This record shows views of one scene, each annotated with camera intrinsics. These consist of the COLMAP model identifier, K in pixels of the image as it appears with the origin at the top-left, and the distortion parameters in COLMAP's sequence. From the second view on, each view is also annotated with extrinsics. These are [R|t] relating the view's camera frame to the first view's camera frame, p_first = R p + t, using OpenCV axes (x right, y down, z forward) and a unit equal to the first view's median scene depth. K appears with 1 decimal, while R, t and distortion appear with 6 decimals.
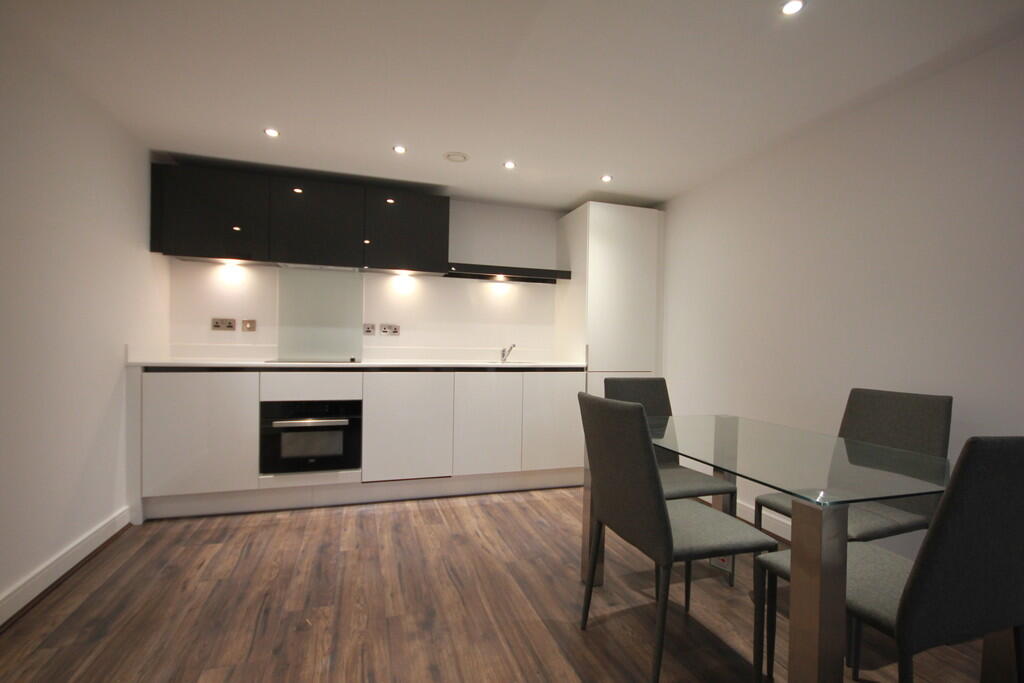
lens RADIAL K [[495.6, 0, 511.1], [0, 495.6, 346.9], [0, 0, 1]] dist [-0.018488, -0.000076]
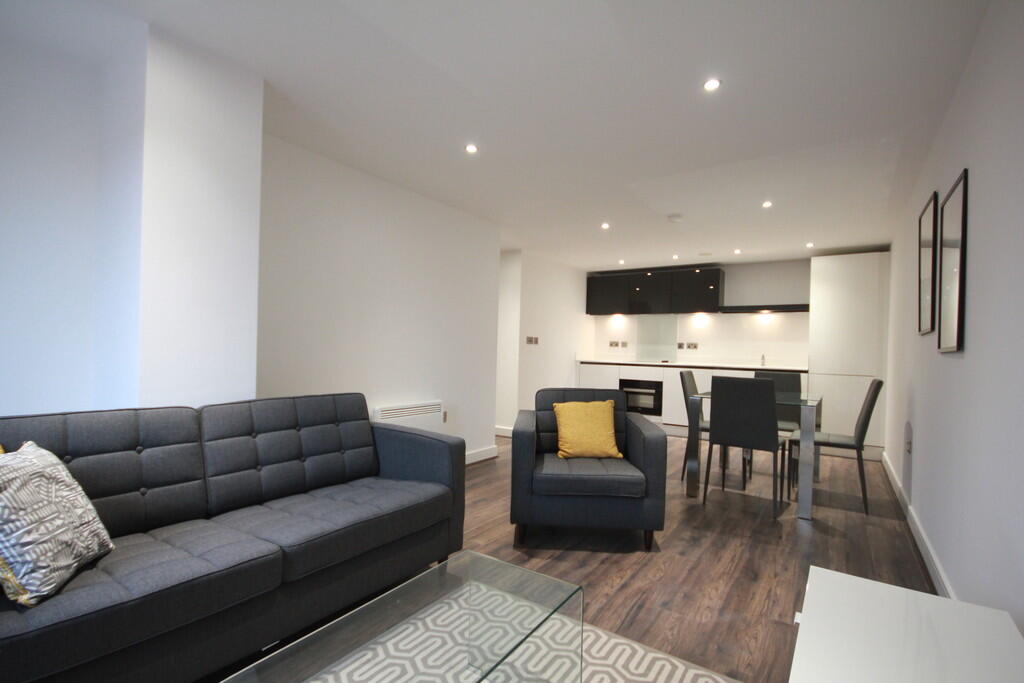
lens RADIAL K [[495.6, 0, 512.9], [0, 495.6, 346.0], [0, 0, 1]] dist [-0.018488, -0.000076]
pose [[0.580110, -0.007824, -0.814501, 0.879486], [-0.021105, 0.999474, -0.024632, 0.024289], [0.814265, 0.031479, 0.579639, -0.593531]]
